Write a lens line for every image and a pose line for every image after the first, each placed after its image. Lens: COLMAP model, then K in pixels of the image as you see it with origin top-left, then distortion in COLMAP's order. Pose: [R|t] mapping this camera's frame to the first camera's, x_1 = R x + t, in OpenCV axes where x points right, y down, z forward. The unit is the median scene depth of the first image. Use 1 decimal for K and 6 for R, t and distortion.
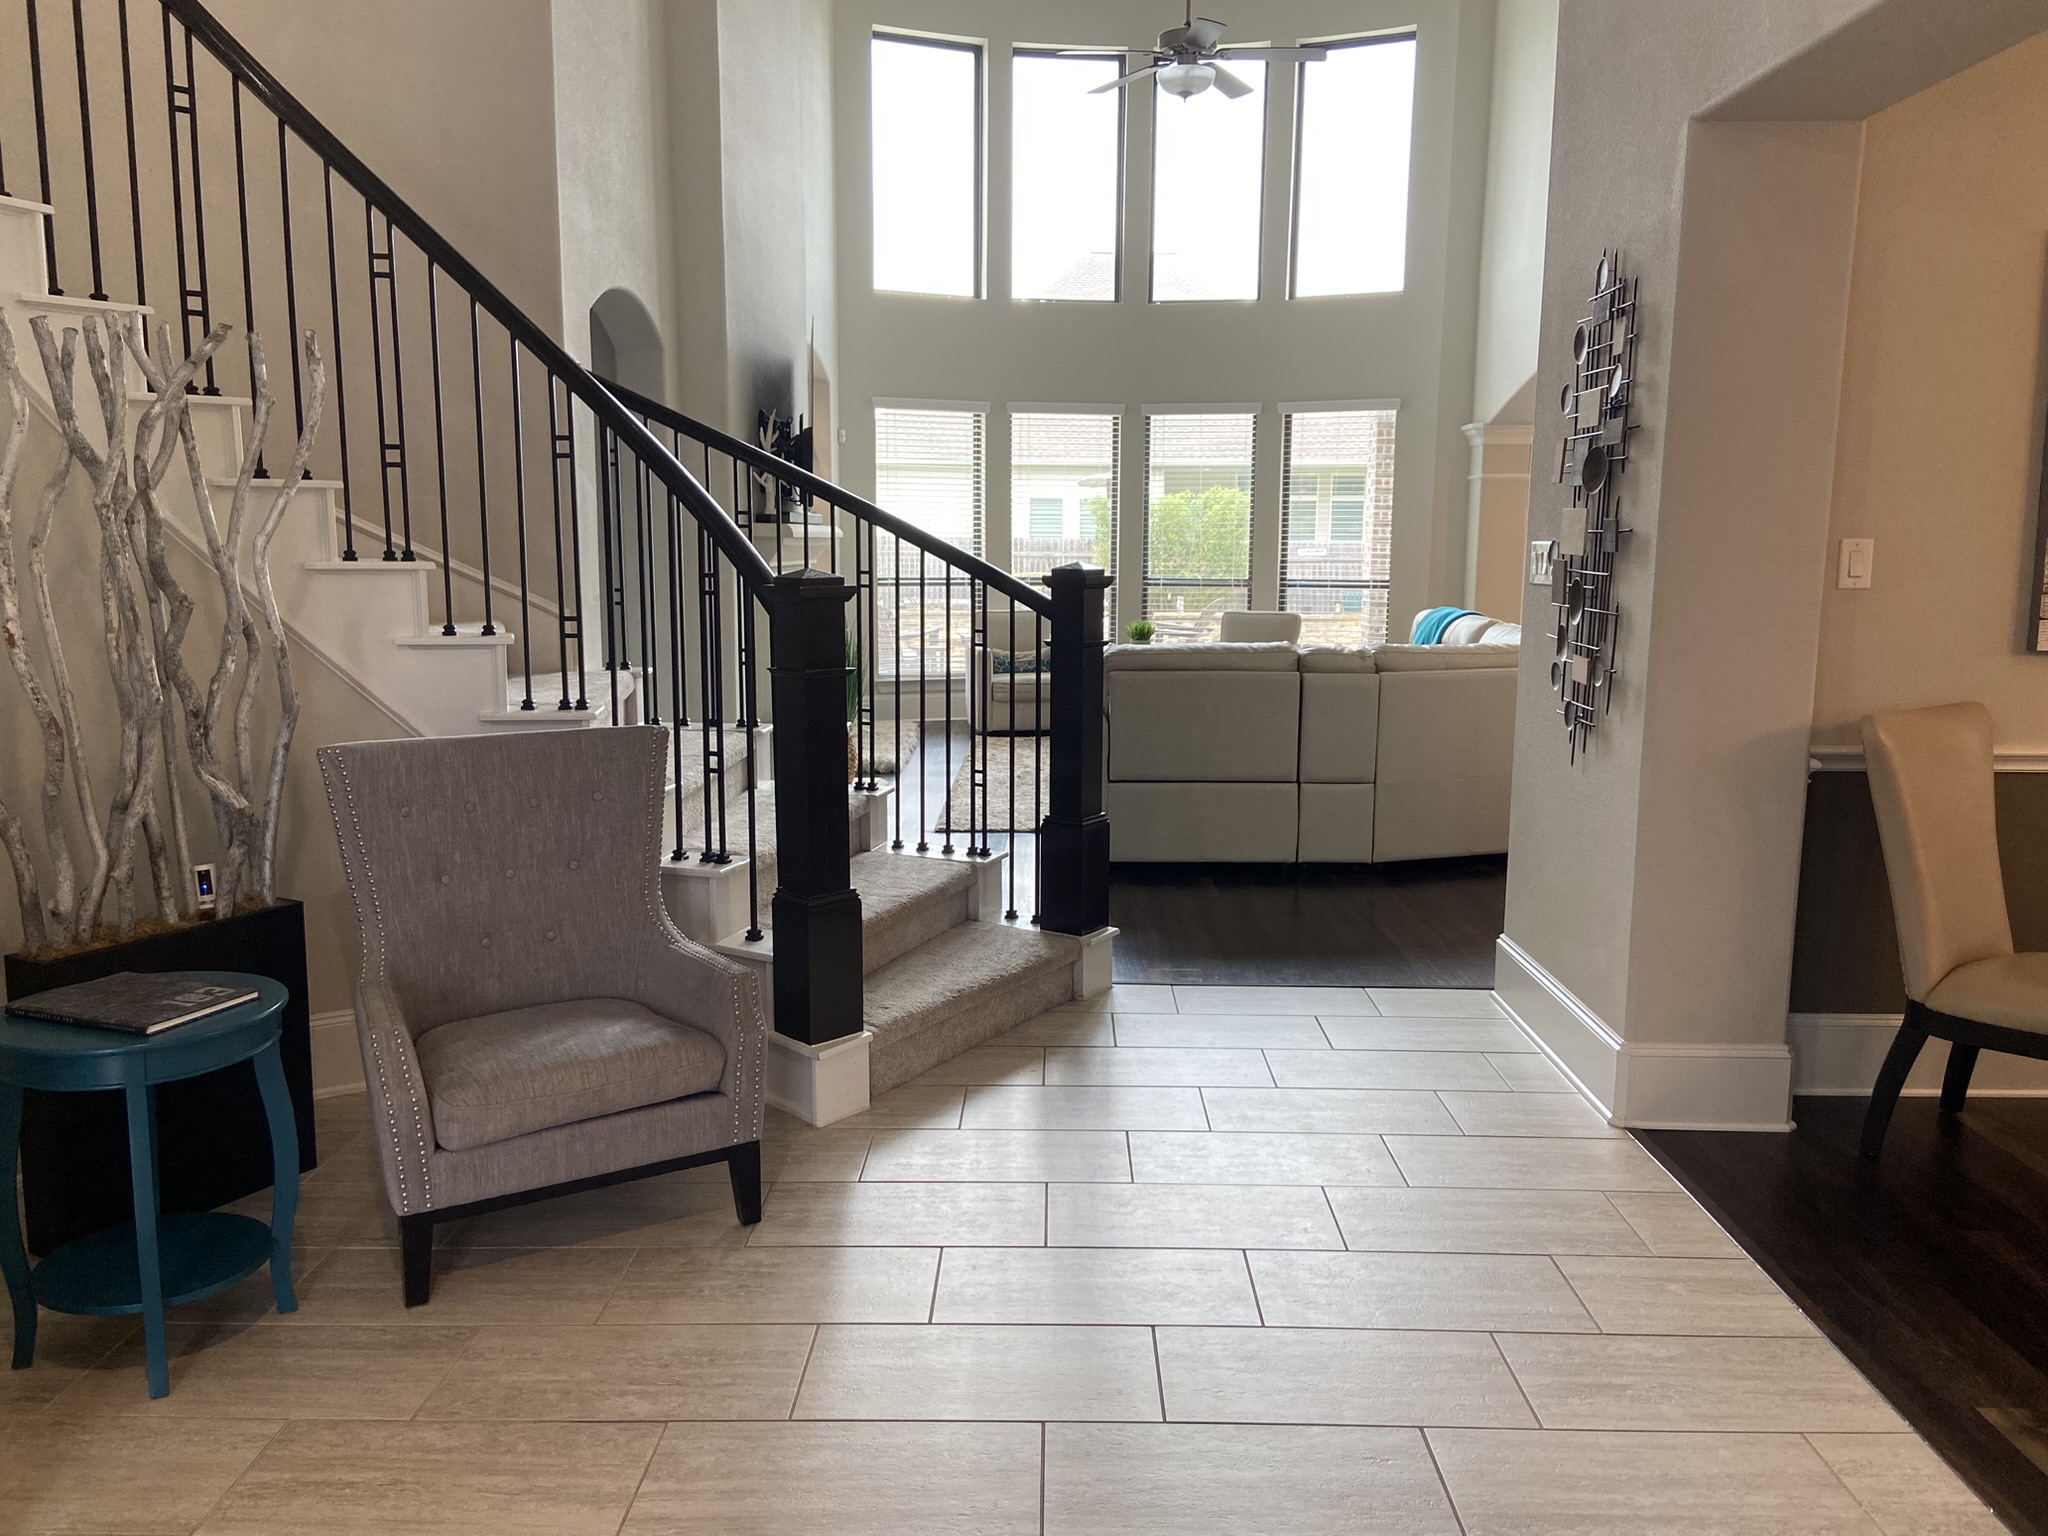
lens RADIAL K [[1544.7, 0, 1041.5], [0, 1544.7, 761.3], [0, 0, 1]] dist [0.114308, -0.139035]
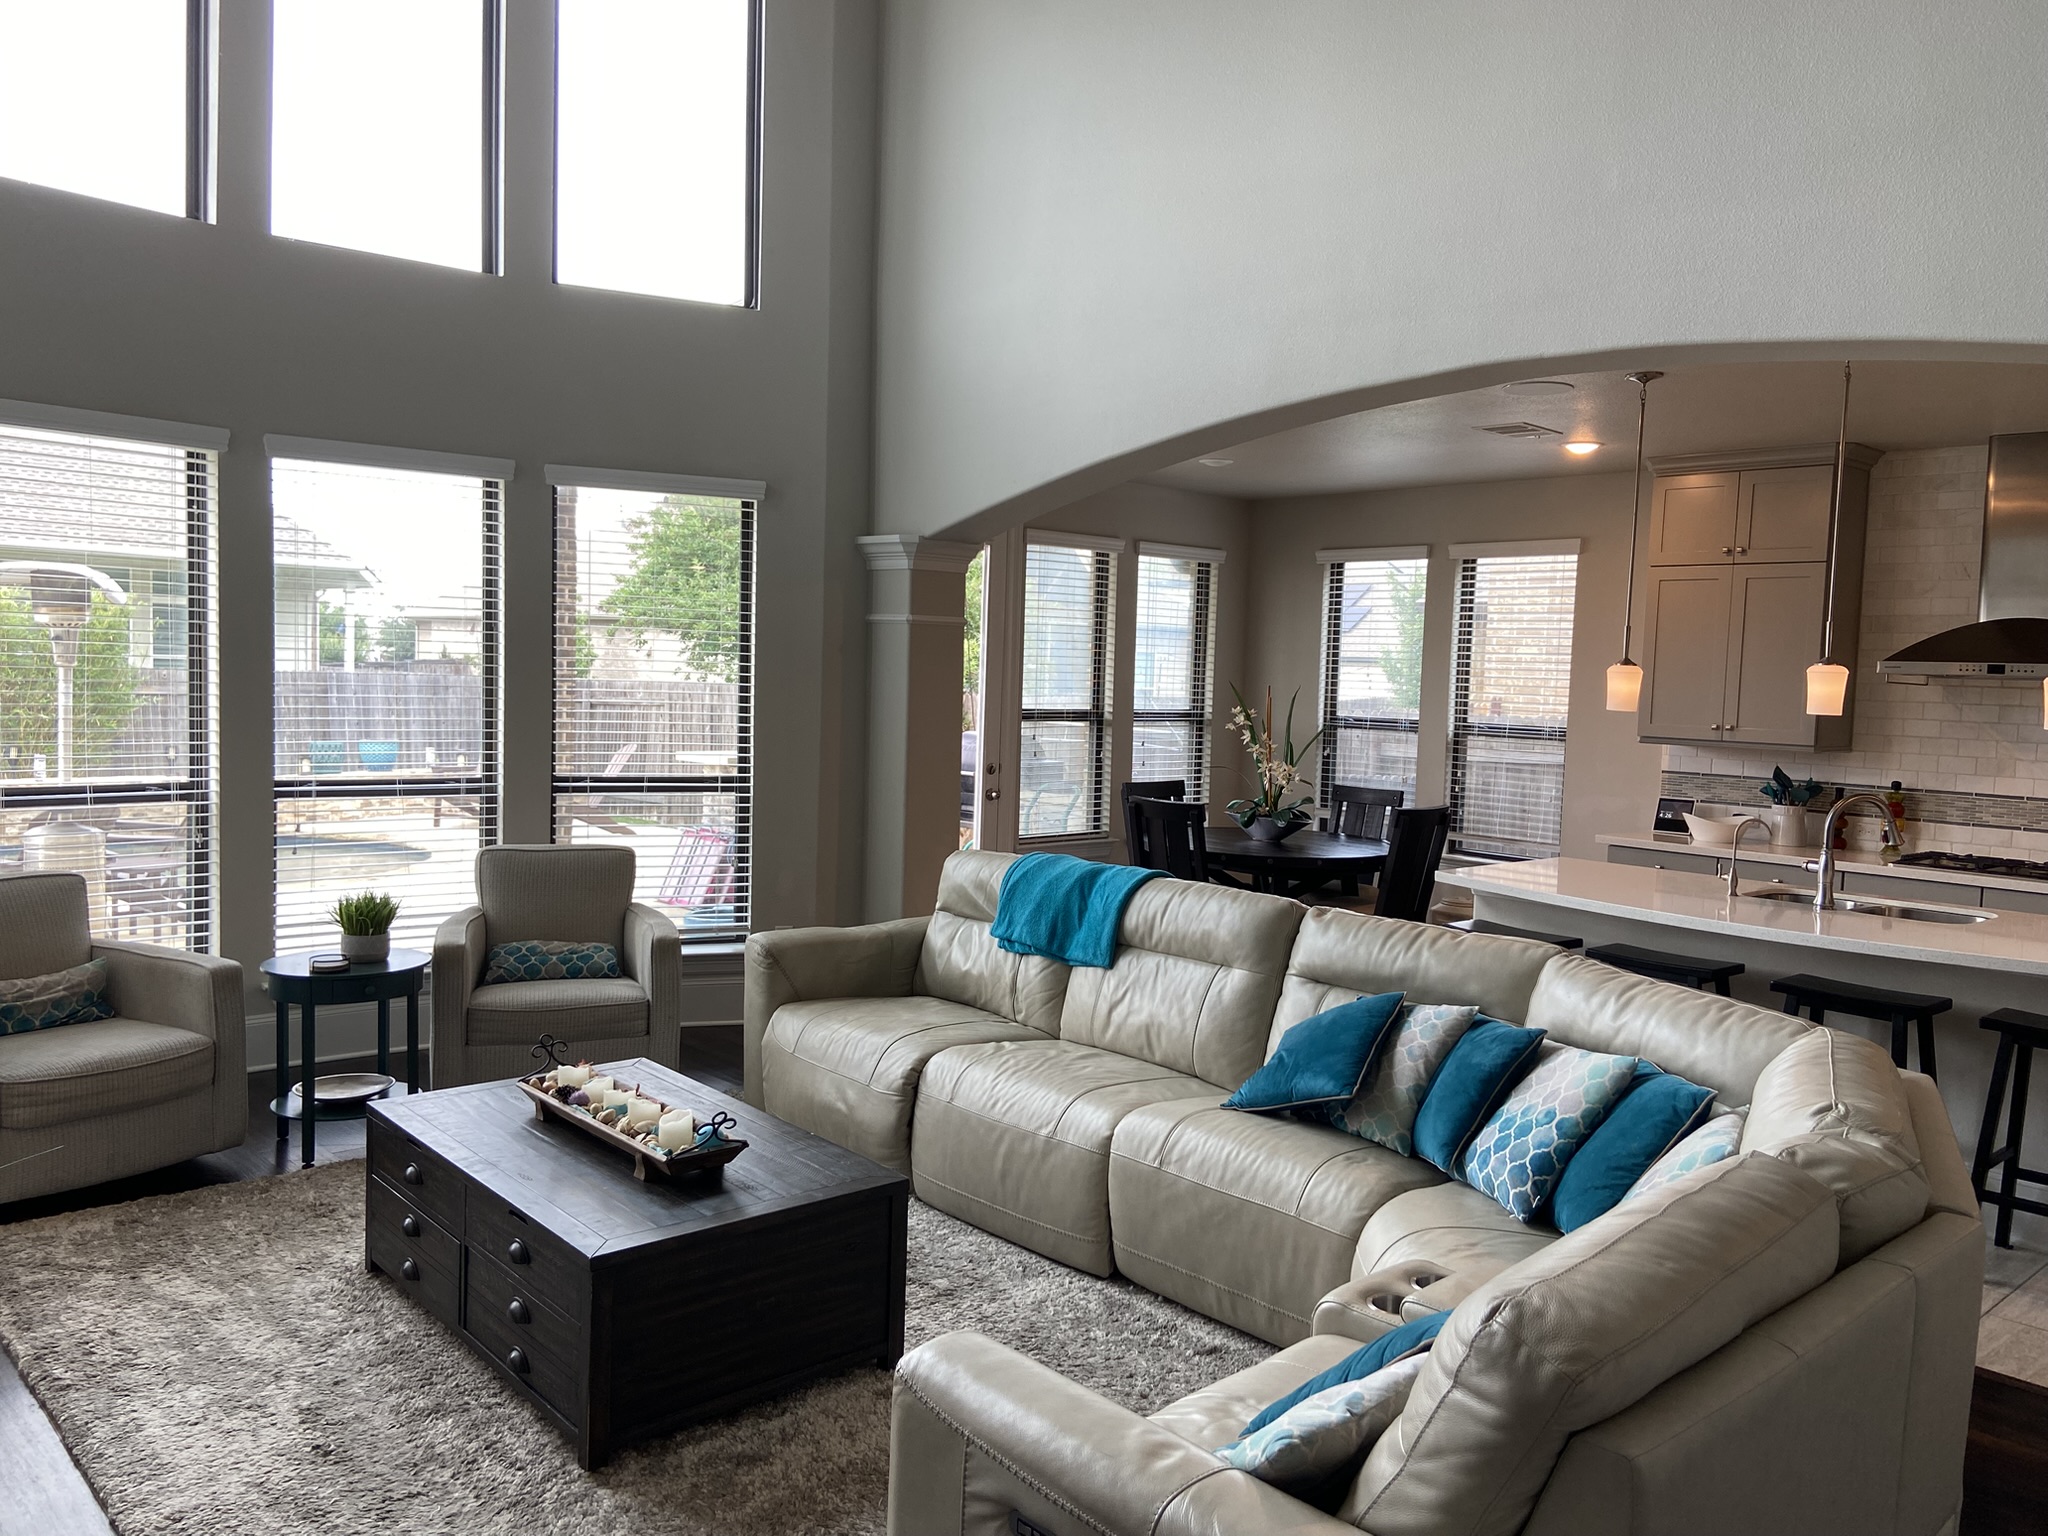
lens RADIAL K [[1544.7, 0, 1038.0], [0, 1544.7, 766.5], [0, 0, 1]] dist [0.114308, -0.139035]
pose [[0.728757, -0.027435, 0.684223, -0.189497], [0.072628, 0.996658, -0.037392, -0.162798], [-0.680910, 0.076944, 0.728314, 0.873999]]
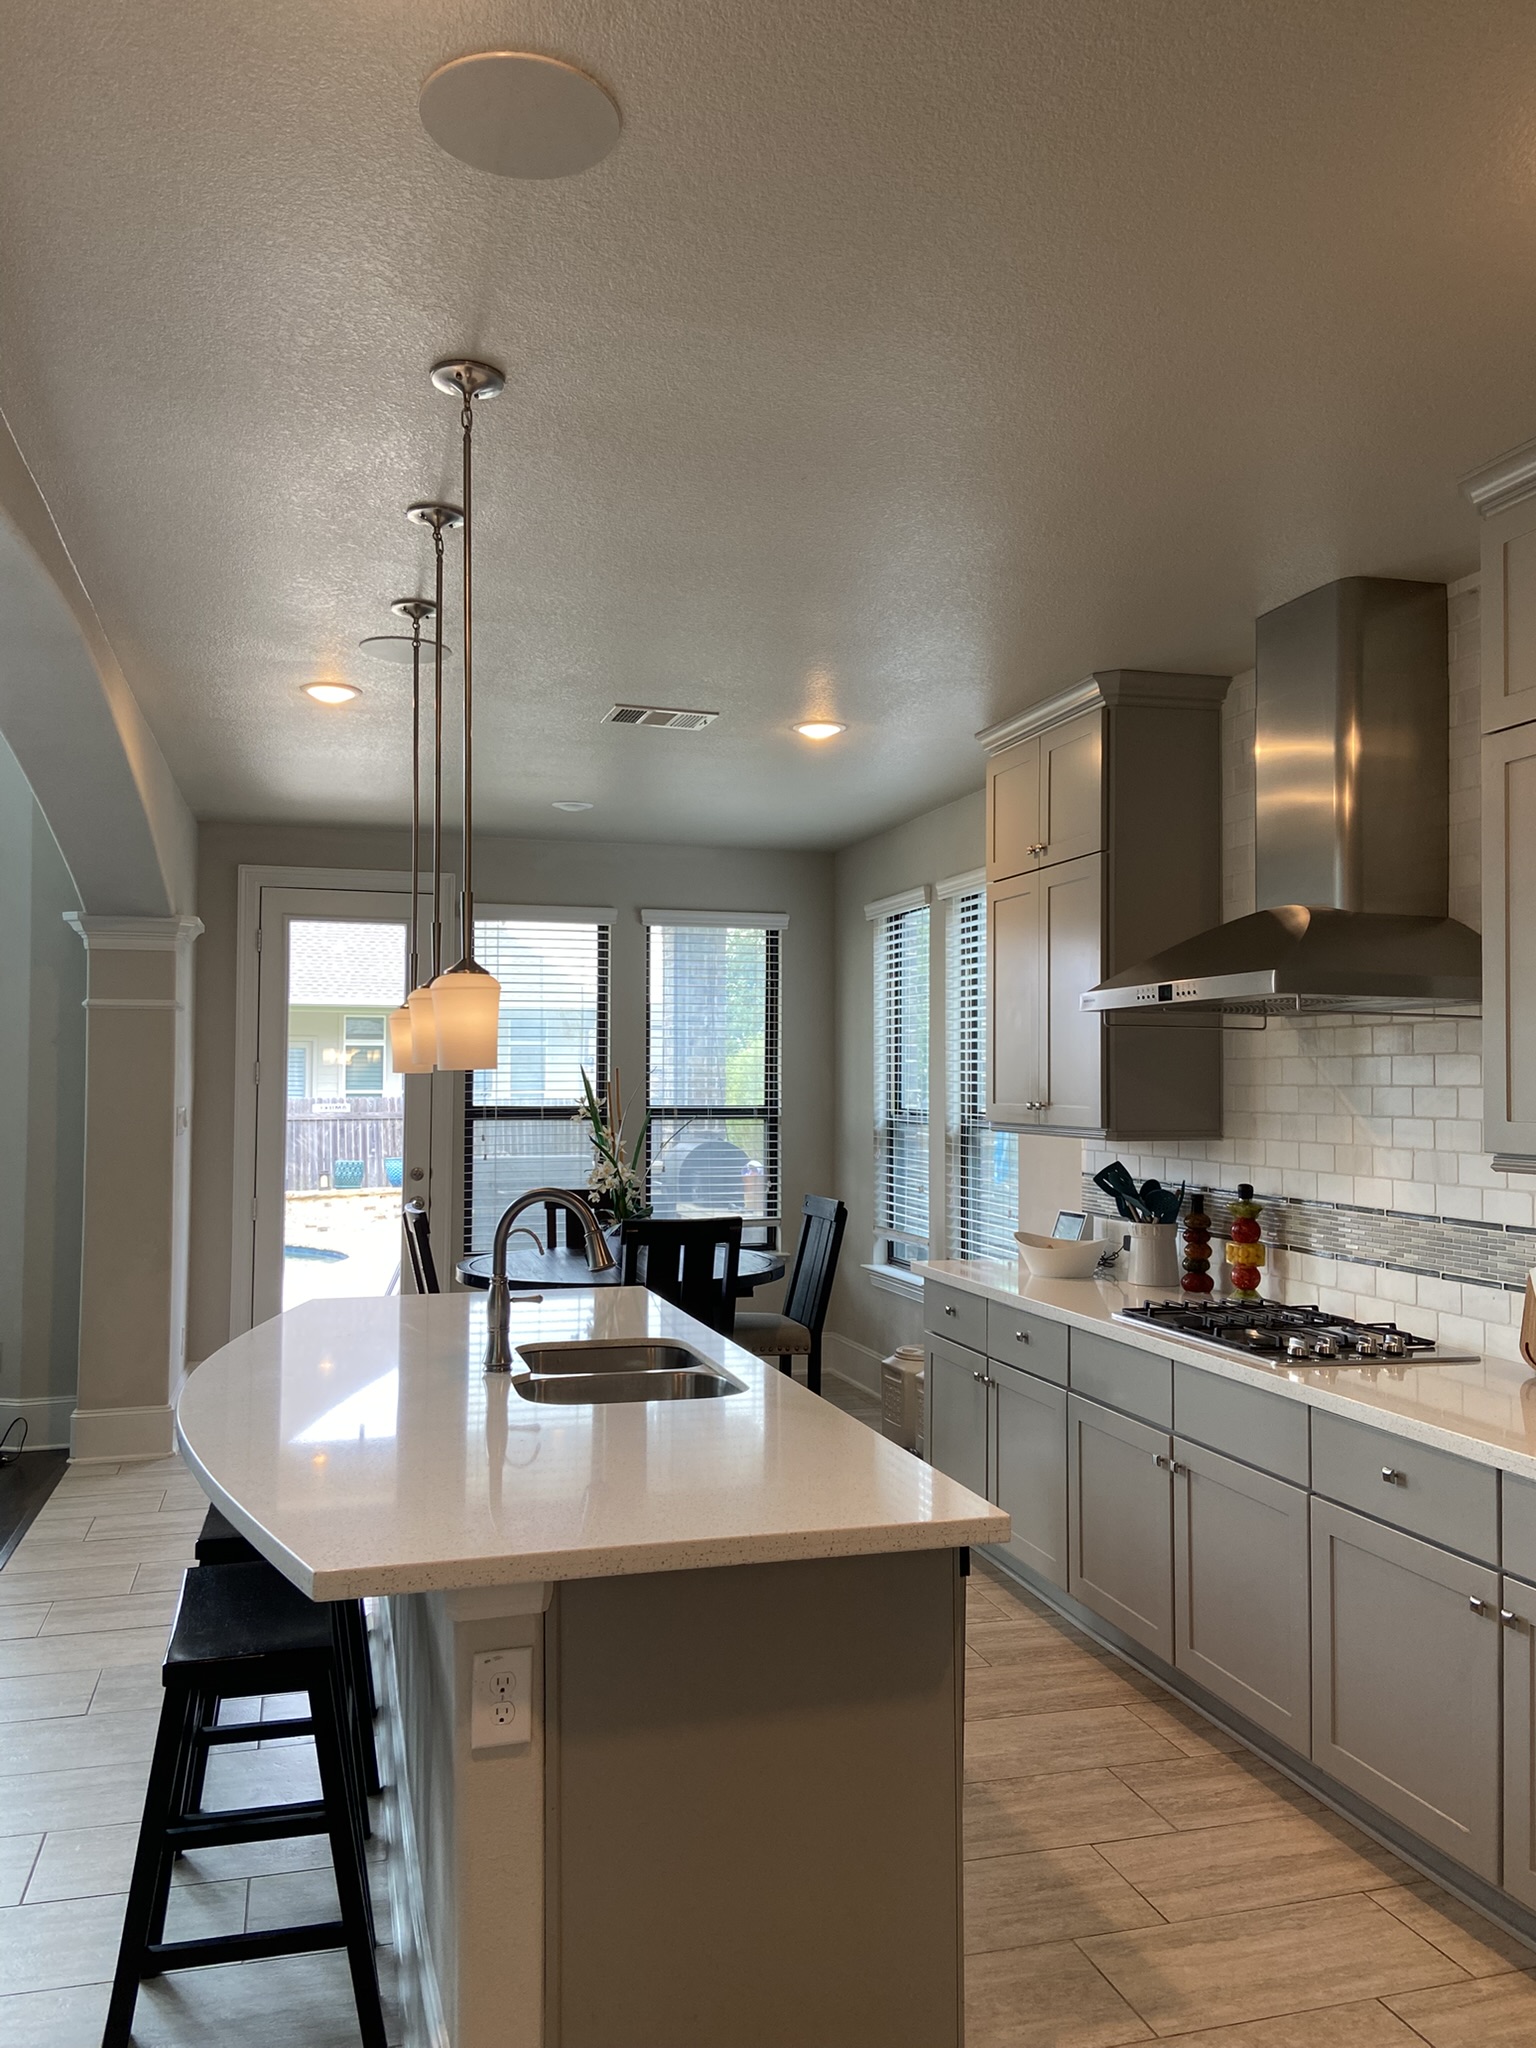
lens RADIAL K [[1544.7, 0, 751.9], [0, 1544.7, 1039.2], [0, 0, 1]] dist [0.114308, -0.139035]
pose [[0.964215, 0.004095, 0.265090, 0.608375], [0.041462, 0.985249, -0.166027, -0.108390], [-0.261860, 0.171076, 0.949822, 0.665741]]
